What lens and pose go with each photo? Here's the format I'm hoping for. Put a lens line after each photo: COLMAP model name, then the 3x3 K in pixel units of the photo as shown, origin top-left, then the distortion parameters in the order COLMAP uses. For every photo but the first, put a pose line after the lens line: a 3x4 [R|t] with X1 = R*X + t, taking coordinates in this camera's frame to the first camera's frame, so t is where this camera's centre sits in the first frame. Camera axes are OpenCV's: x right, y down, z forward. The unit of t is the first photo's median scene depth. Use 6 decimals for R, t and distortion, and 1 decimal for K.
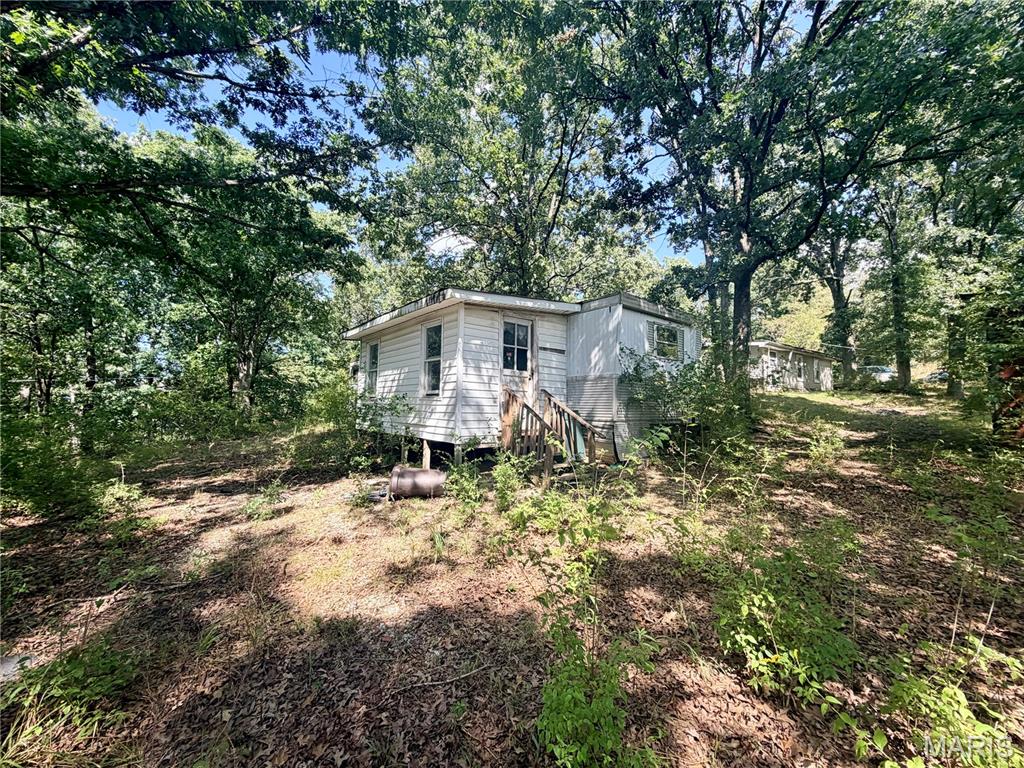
lens RADIAL K [[408.7, 0, 511.8], [0, 408.7, 384.4], [0, 0, 1]] dist [0.001446, -0.000319]
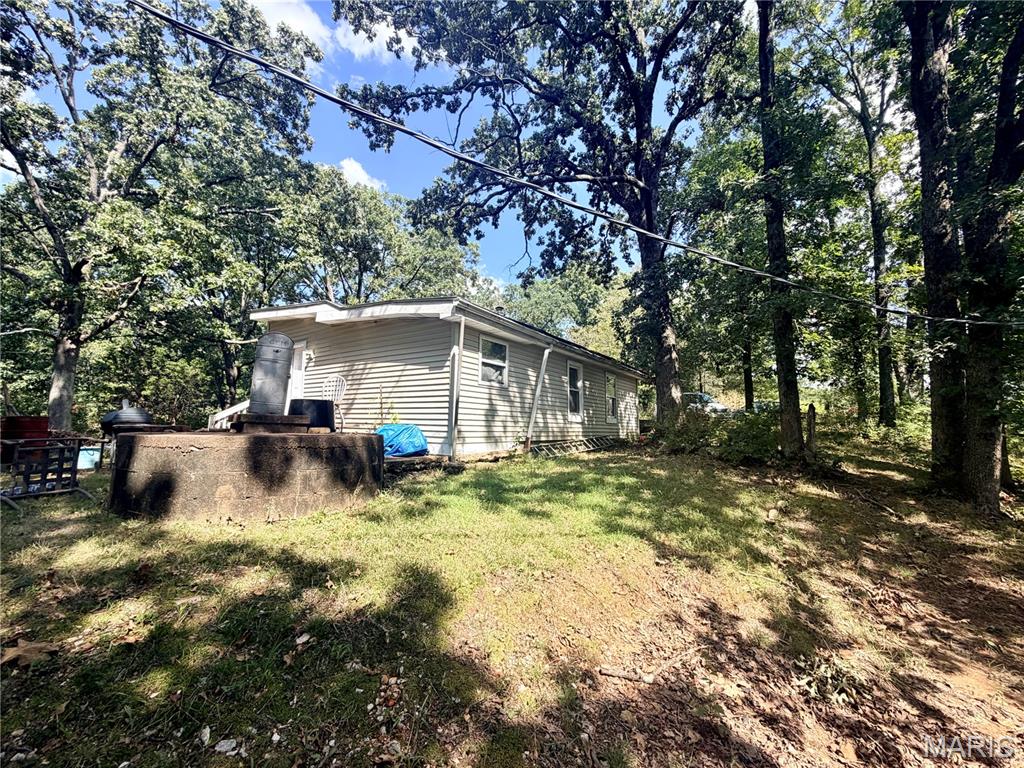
lens RADIAL K [[408.7, 0, 512.0], [0, 408.7, 385.1], [0, 0, 1]] dist [0.001446, -0.000319]
pose [[0.938686, 0.045668, 0.341736, 0.464837], [-0.030317, 0.998282, -0.050130, -0.021417], [-0.343438, 0.036696, 0.938458, 0.575401]]
